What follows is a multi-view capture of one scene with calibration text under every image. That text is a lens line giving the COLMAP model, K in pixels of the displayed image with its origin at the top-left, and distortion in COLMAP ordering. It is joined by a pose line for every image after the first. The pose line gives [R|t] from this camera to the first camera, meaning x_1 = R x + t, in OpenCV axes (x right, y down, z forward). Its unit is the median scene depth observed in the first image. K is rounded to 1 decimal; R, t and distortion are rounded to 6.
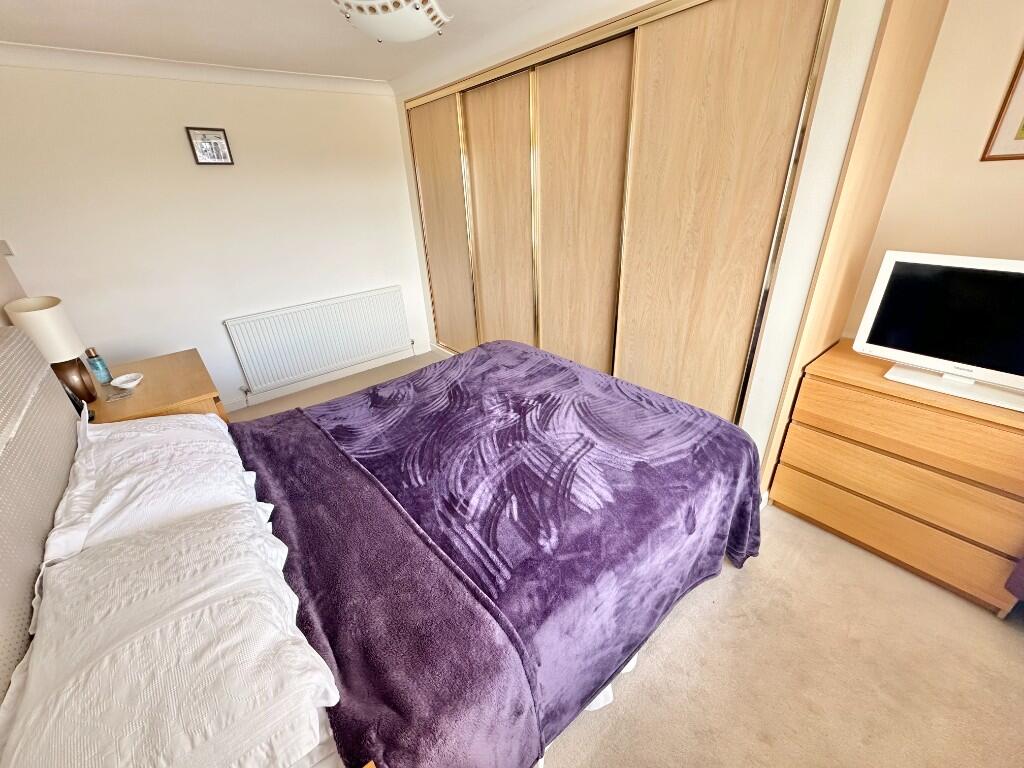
lens RADIAL K [[408.0, 0, 509.8], [0, 408.0, 385.4], [0, 0, 1]] dist [-0.004008, 0.000874]
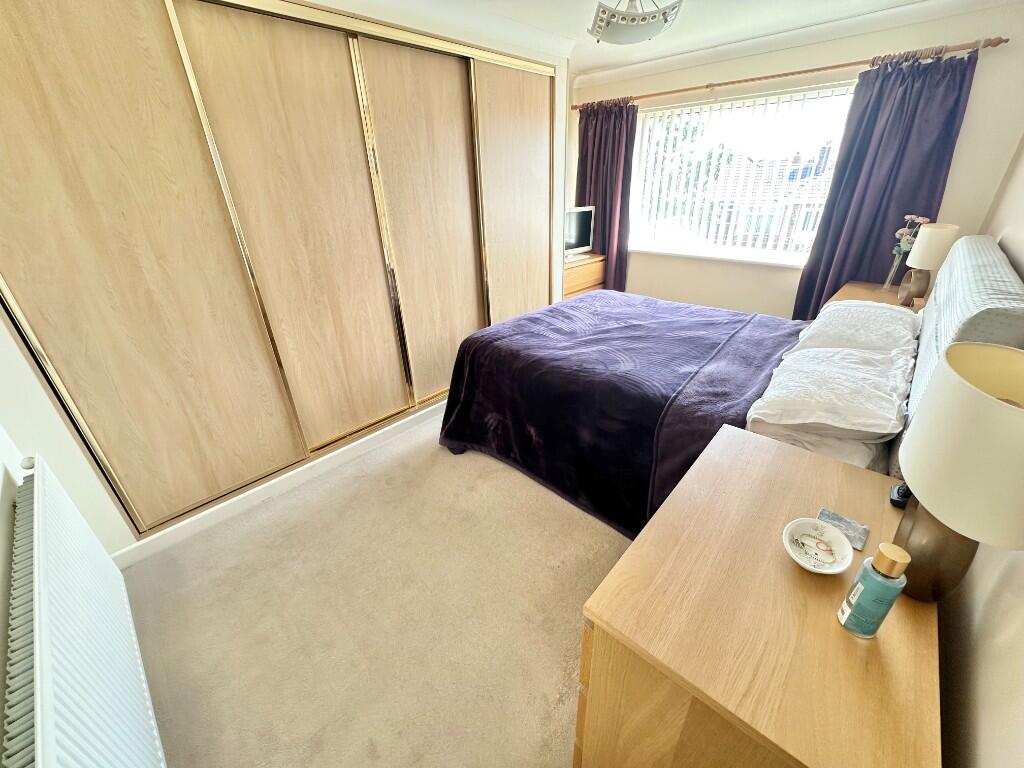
lens RADIAL K [[408.0, 0, 513.2], [0, 408.0, 386.8], [0, 0, 1]] dist [-0.004008, 0.000874]
pose [[-0.151207, -0.390276, 0.908197, -1.091797], [0.466943, 0.781593, 0.413613, -0.427028], [-0.871264, 0.486617, 0.064055, 1.068000]]
